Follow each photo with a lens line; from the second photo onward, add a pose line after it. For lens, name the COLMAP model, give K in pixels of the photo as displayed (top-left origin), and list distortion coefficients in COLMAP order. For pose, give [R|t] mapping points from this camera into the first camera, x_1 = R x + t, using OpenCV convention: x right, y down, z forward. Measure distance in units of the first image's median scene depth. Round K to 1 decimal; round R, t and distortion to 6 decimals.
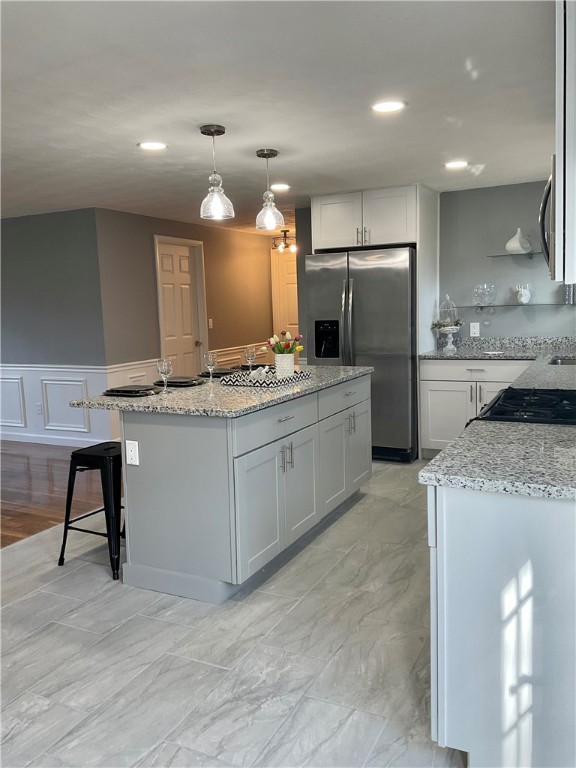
lens RADIAL K [[634.9, 0, 291.5], [0, 634.9, 379.4], [0, 0, 1]] dist [0.075204, -0.129297]
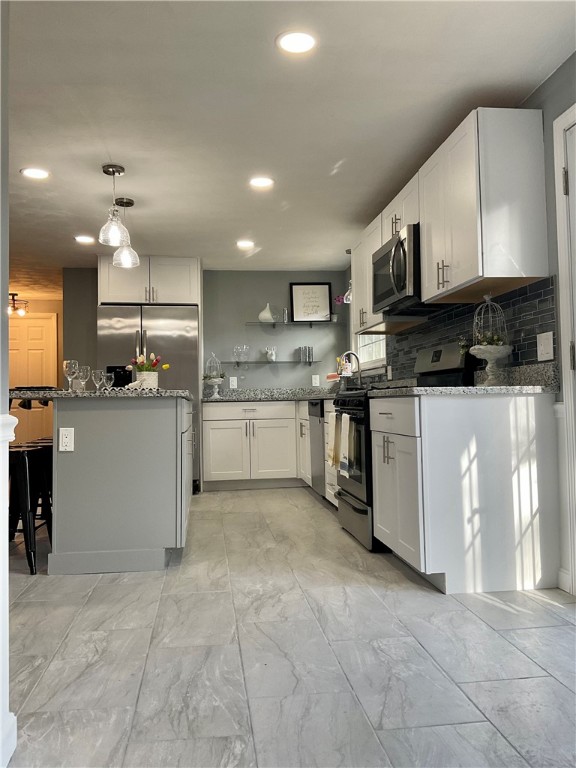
lens RADIAL K [[634.9, 0, 291.5], [0, 634.9, 379.4], [0, 0, 1]] dist [0.075204, -0.129297]
pose [[0.831050, 0.040444, 0.554726, -0.578567], [0.056677, 0.986003, -0.156798, 0.222064], [-0.553303, 0.161747, 0.817125, -0.080916]]
